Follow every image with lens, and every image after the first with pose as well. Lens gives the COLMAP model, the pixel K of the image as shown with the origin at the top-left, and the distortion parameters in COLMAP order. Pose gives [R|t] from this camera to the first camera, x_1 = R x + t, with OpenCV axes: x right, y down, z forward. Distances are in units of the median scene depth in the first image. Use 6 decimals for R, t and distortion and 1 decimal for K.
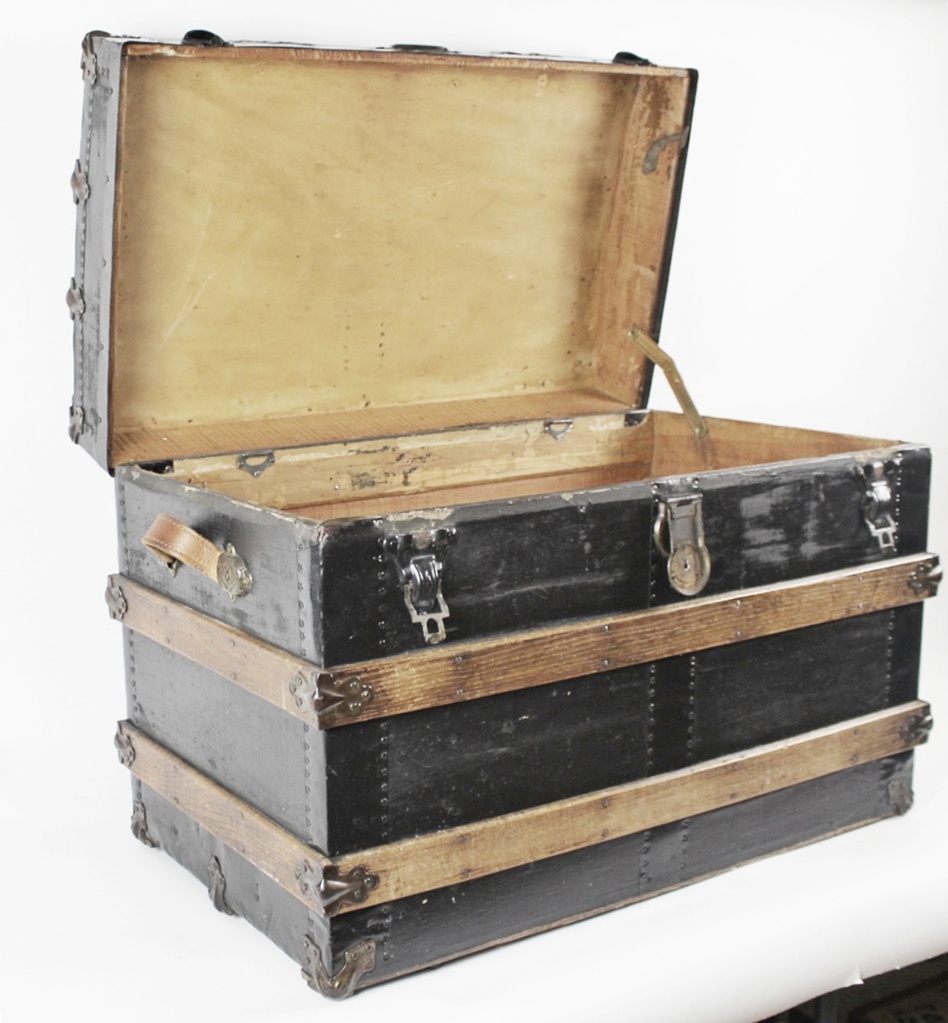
lens RADIAL K [[1502.4, 0, 365.7], [0, 1502.4, 453.5], [0, 0, 1]] dist [-0.125029, 0.000000]
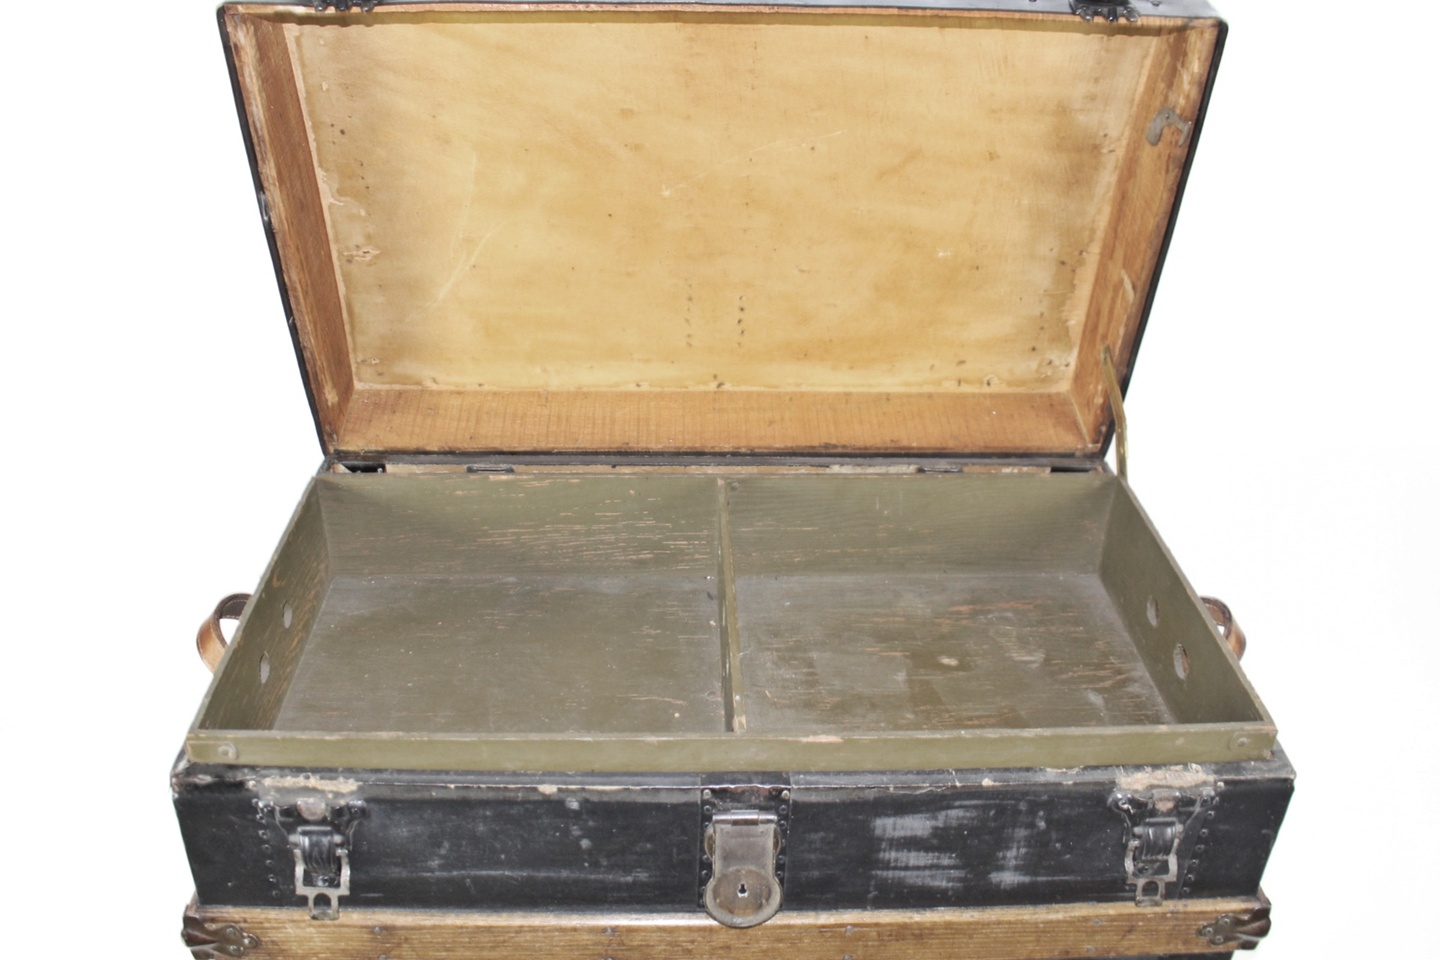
lens RADIAL K [[1294.3, 0, 722.5], [0, 1294.3, 484.3], [0, 0, 1]] dist [-0.120037, 0.027243]
pose [[0.872604, 0.279121, -0.400817, 0.333341], [-0.113837, 0.914248, 0.388834, -0.286732], [0.474978, -0.293670, 0.829550, 0.451958]]
